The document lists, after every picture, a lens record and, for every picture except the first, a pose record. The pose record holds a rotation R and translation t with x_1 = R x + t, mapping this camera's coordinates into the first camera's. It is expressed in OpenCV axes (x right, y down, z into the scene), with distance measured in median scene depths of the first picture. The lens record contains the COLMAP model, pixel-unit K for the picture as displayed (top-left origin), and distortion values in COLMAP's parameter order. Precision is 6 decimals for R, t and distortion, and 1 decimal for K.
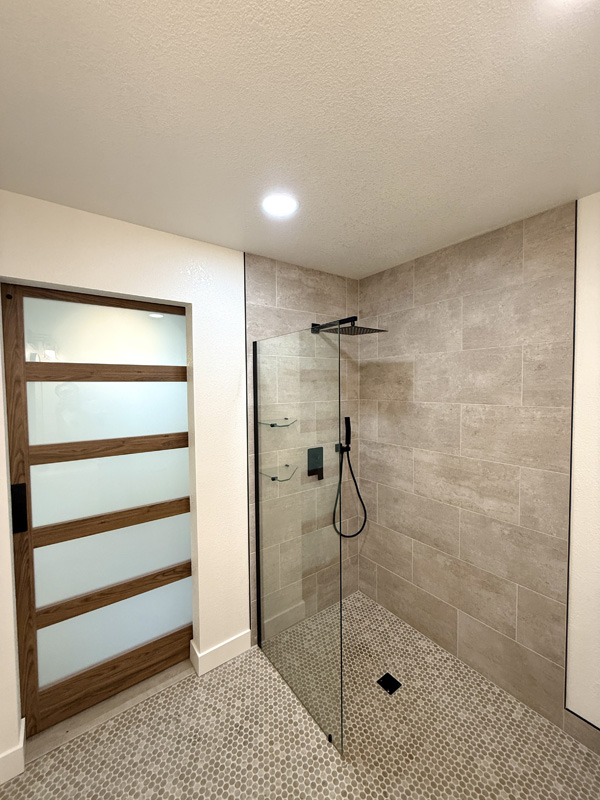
lens RADIAL K [[322.2, 0, 296.2], [0, 322.2, 399.4], [0, 0, 1]] dist [-0.006143, 0.001270]
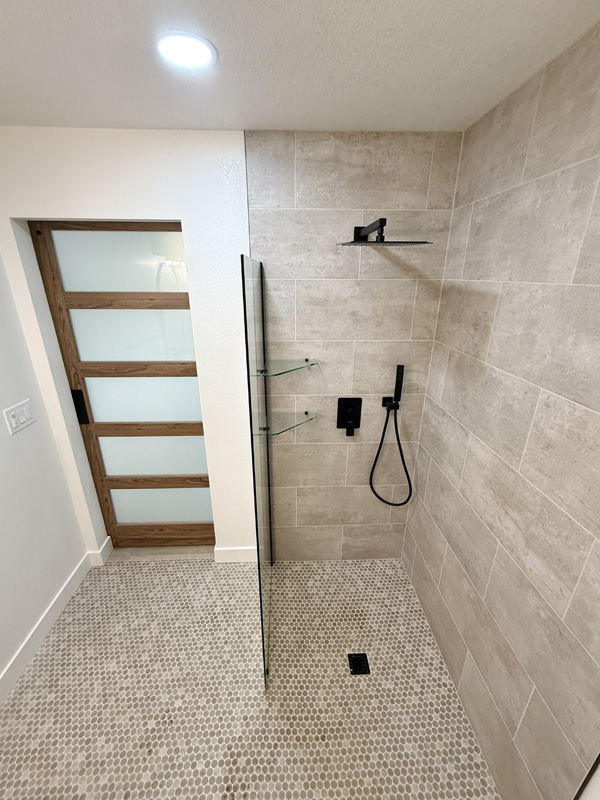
lens RADIAL K [[322.2, 0, 301.3], [0, 322.2, 401.3], [0, 0, 1]] dist [-0.006143, 0.001270]
pose [[0.835163, 0.208929, -0.508774, 0.455629], [-0.039206, 0.945302, 0.323832, -0.122460], [0.548603, -0.250506, 0.797673, 0.350365]]
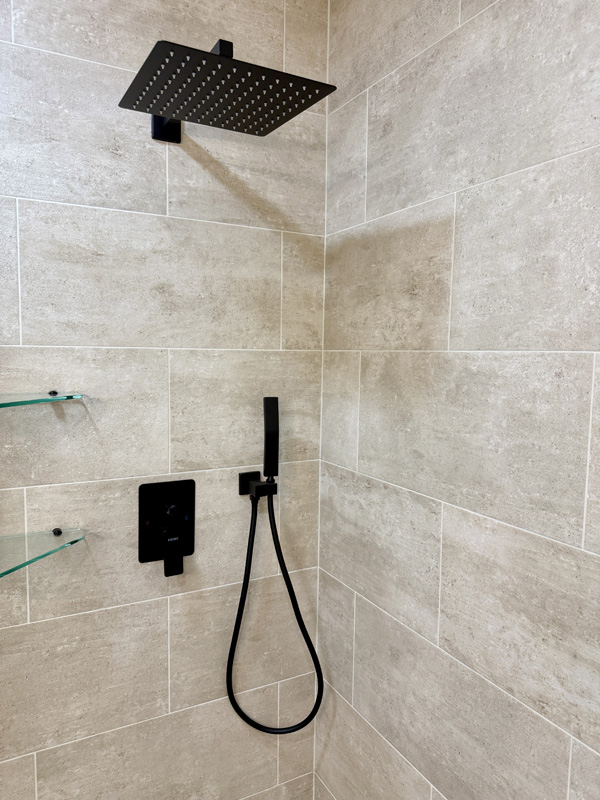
lens RADIAL K [[565.6, 0, 296.6], [0, 565.6, 404.4], [0, 0, 1]] dist [0.026812, -0.037296]
pose [[0.990726, 0.036690, -0.130827, 0.337026], [-0.030790, 0.998428, 0.046837, 0.041968], [0.132340, -0.042374, 0.990298, 0.513782]]
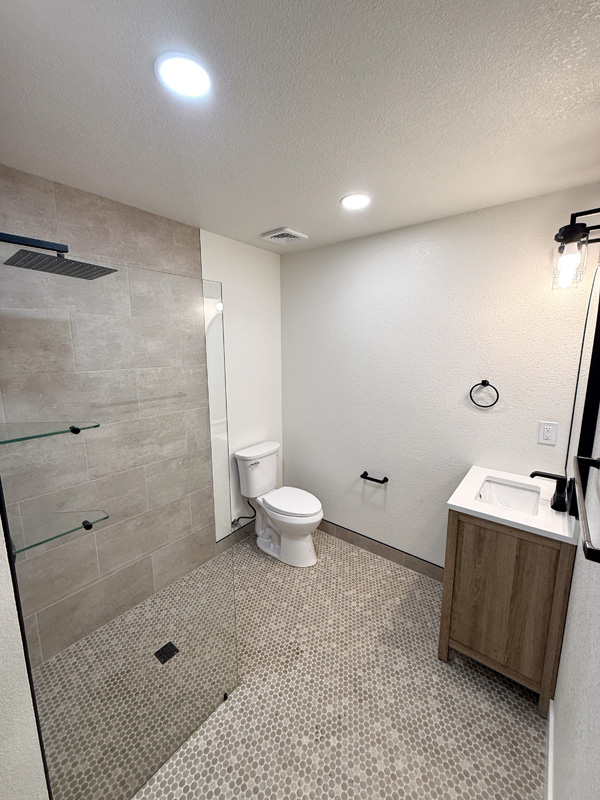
lens RADIAL K [[322.2, 0, 309.9], [0, 322.2, 399.7], [0, 0, 1]] dist [-0.006143, 0.001270]
pose [[-0.286031, -0.149152, 0.946541, -0.654207], [0.043688, 0.984754, 0.168375, -0.038836], [-0.957224, 0.089513, -0.275154, 0.760014]]
